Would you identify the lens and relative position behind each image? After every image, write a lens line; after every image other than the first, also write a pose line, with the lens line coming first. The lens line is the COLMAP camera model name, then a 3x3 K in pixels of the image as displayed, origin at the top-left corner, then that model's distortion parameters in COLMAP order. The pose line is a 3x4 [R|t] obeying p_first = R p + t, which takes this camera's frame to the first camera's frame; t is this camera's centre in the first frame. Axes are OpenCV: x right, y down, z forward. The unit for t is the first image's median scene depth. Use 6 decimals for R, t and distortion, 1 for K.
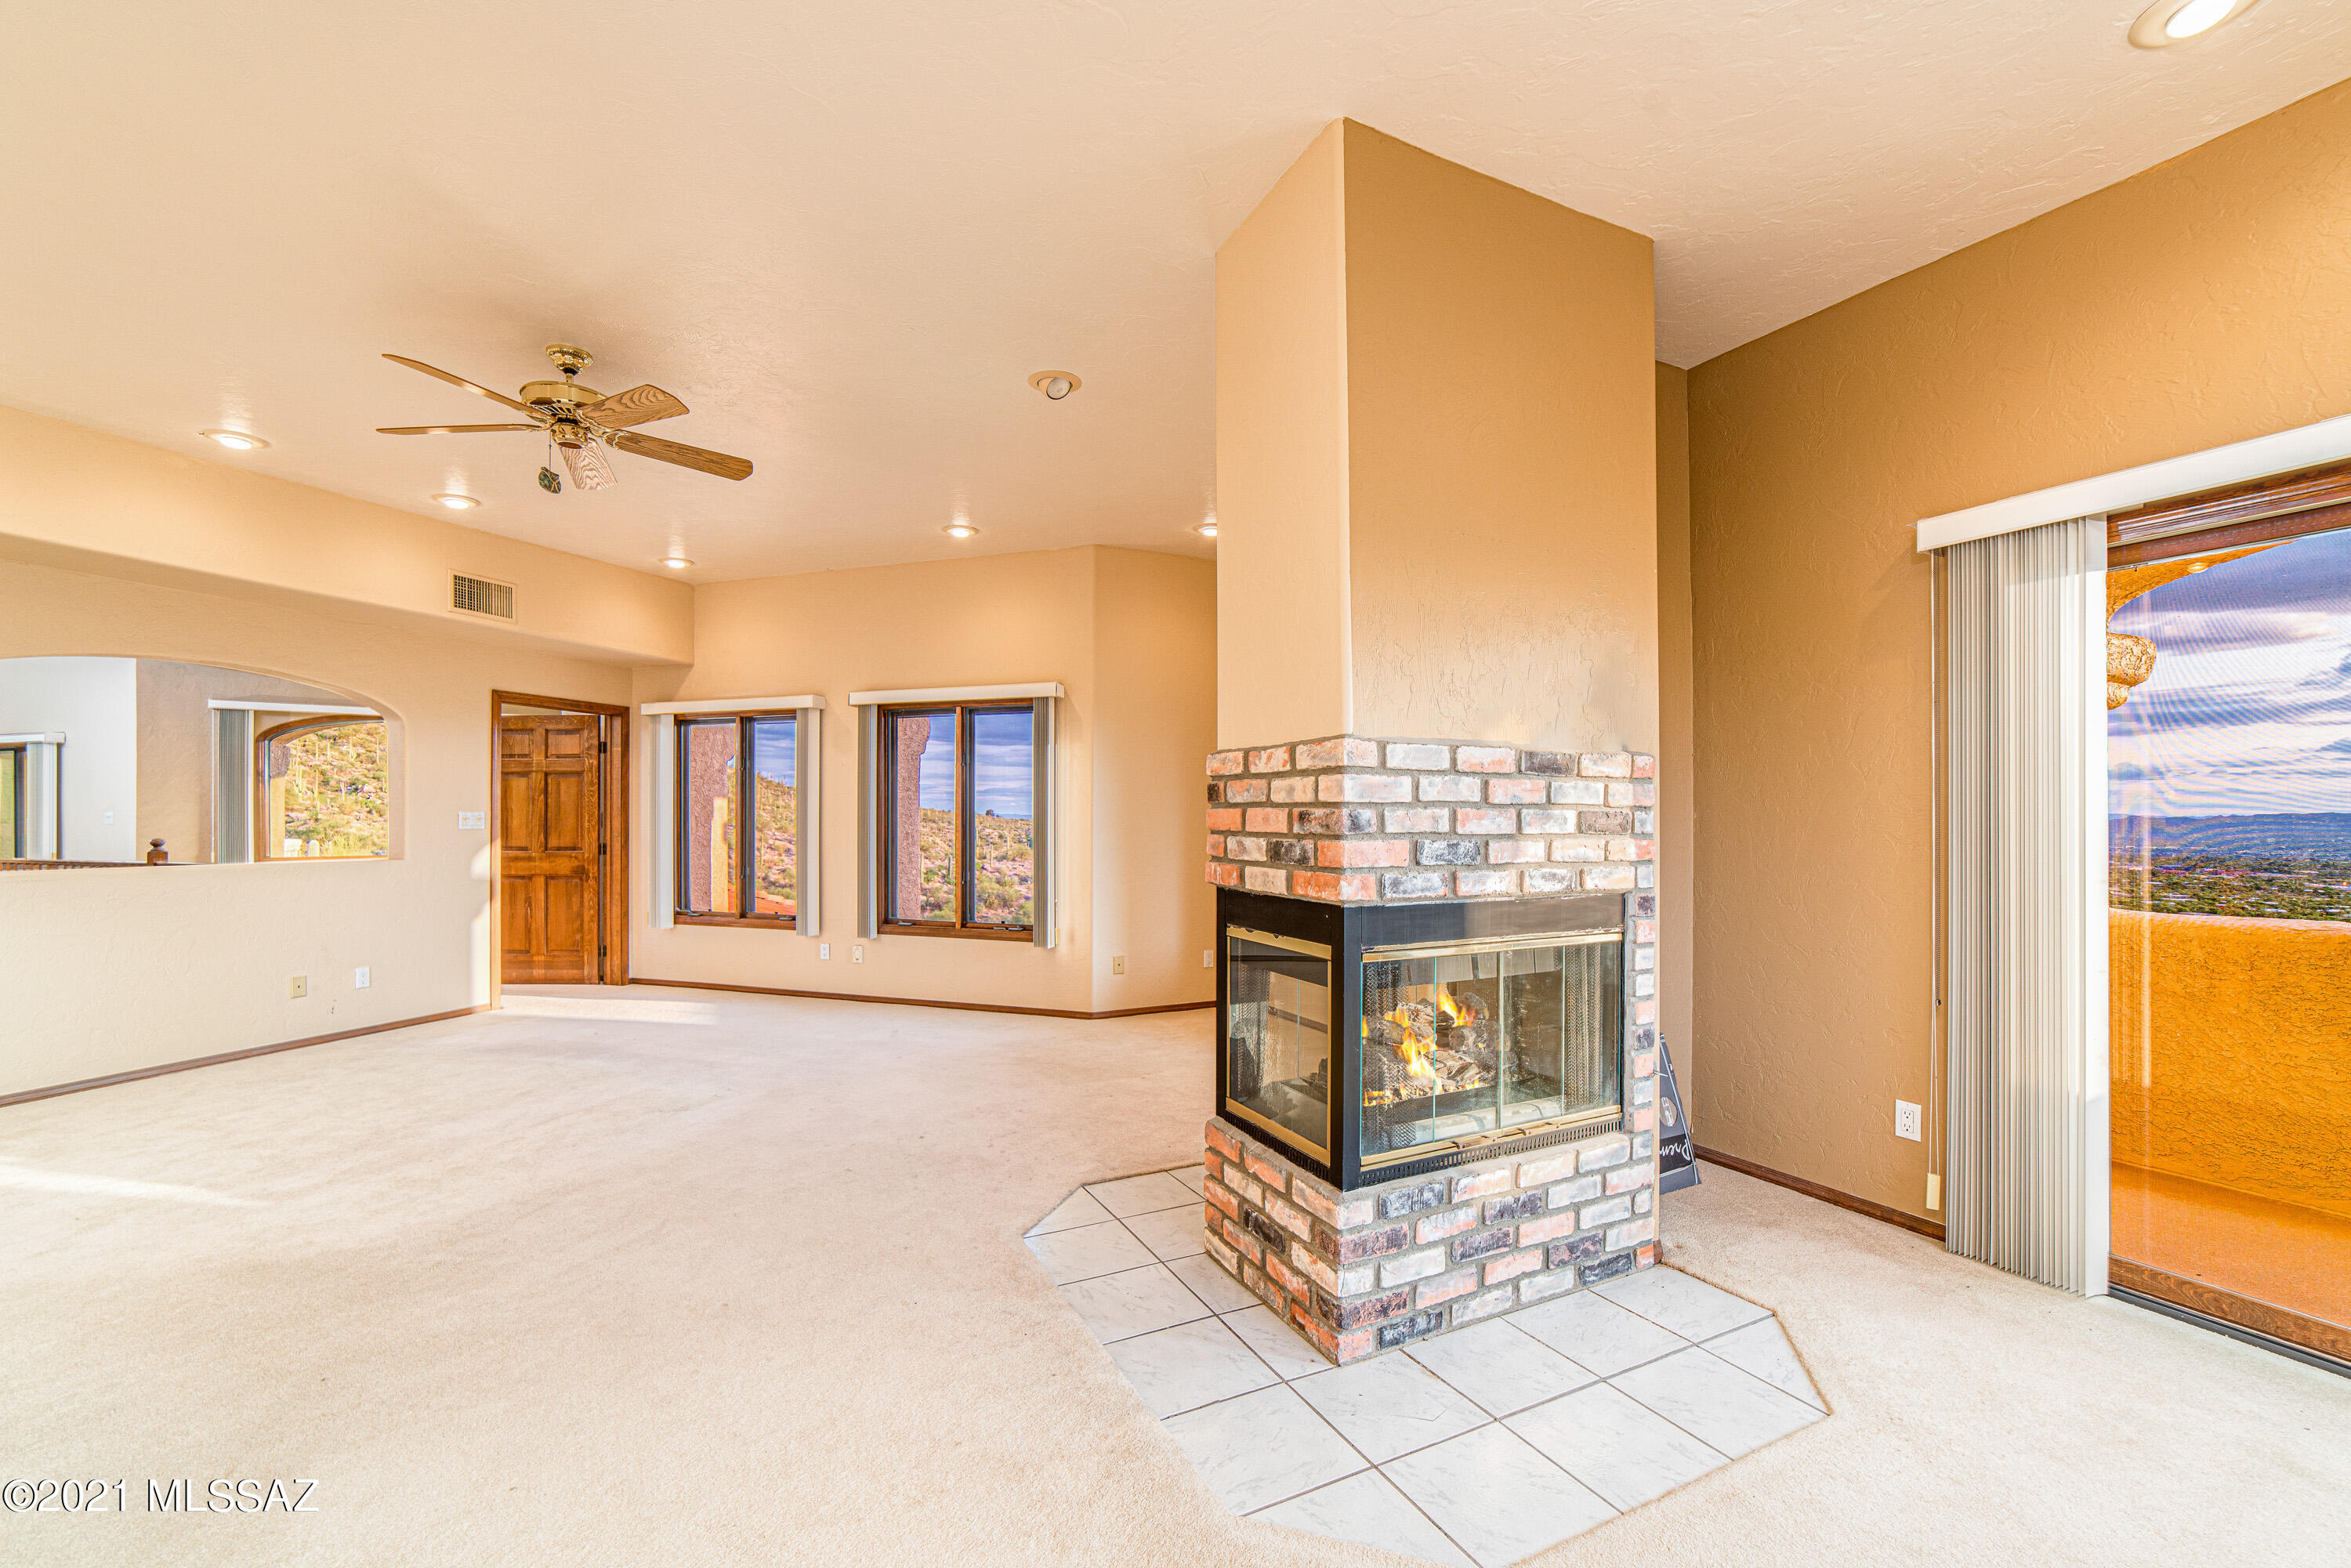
lens RADIAL K [[964.1, 0, 1170.7], [0, 964.1, 815.3], [0, 0, 1]] dist [-0.000449, 0.000029]
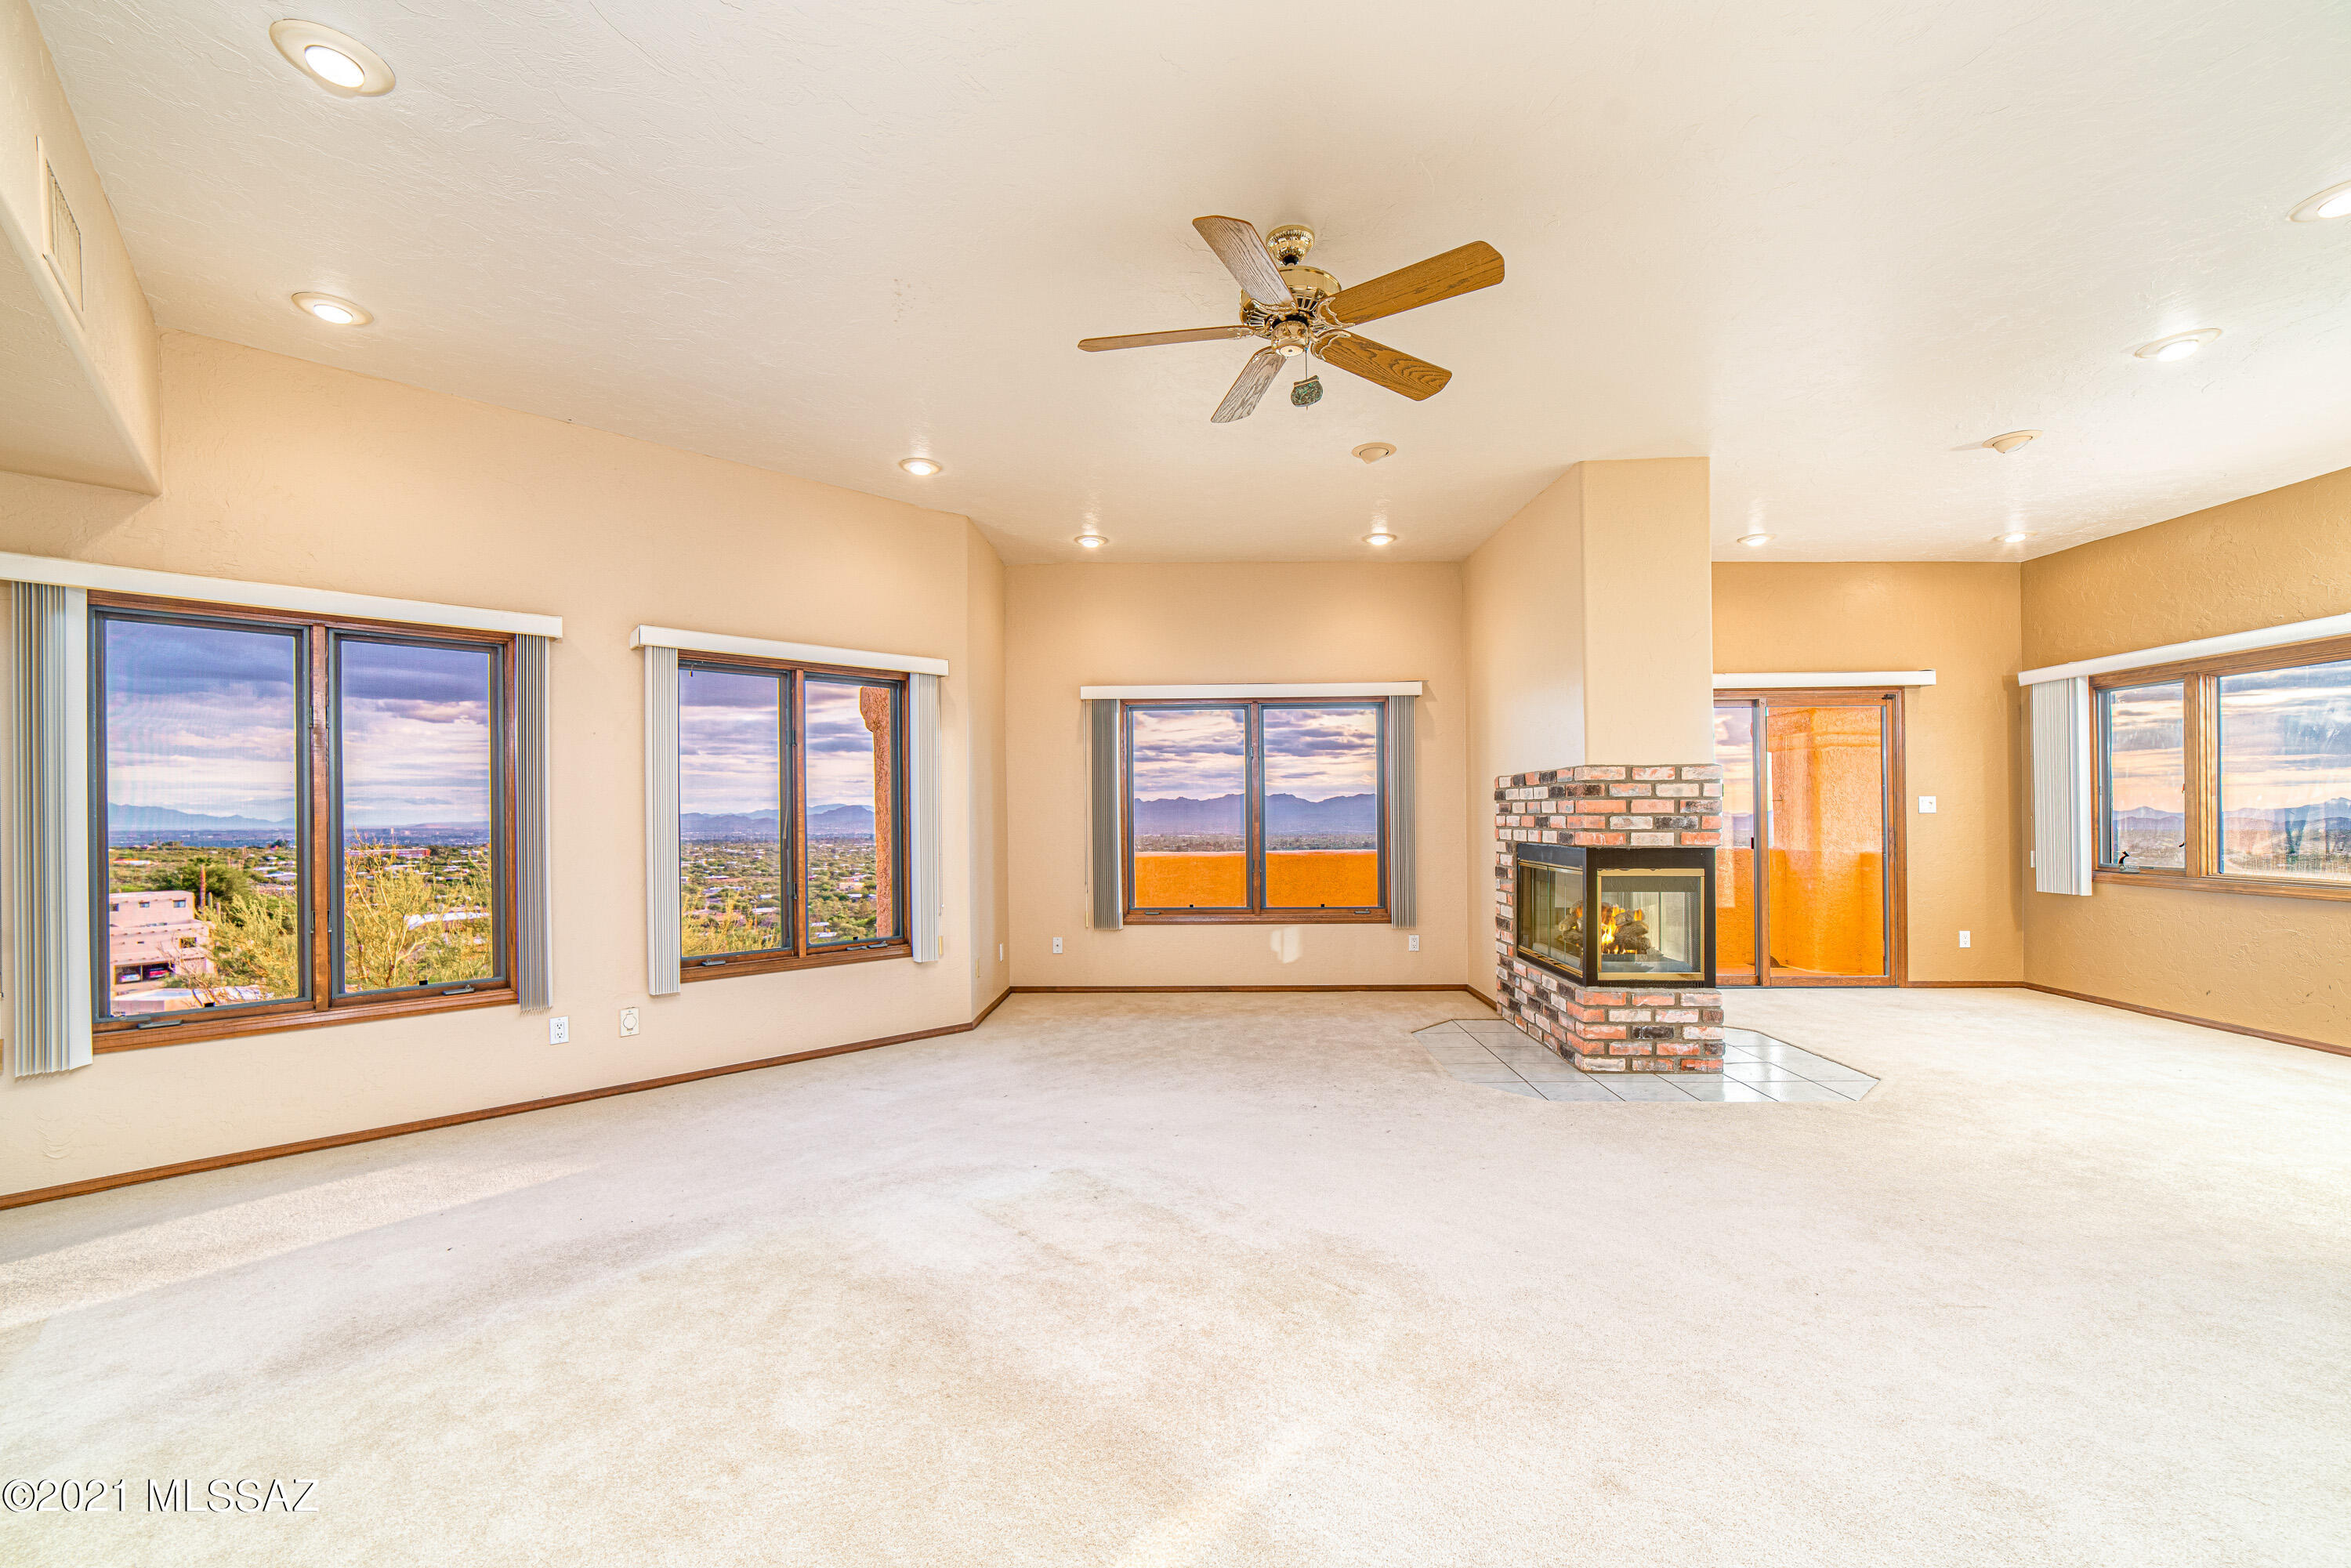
lens RADIAL K [[928.1, 0, 1174.4], [0, 928.1, 802.1], [0, 0, 1]] dist [-0.009994, 0.005095]
pose [[0.457421, 0.001384, 0.889249, -1.901759], [0.007271, 0.999960, -0.005296, -0.000411], [-0.889221, 0.008888, 0.457392, 1.023930]]
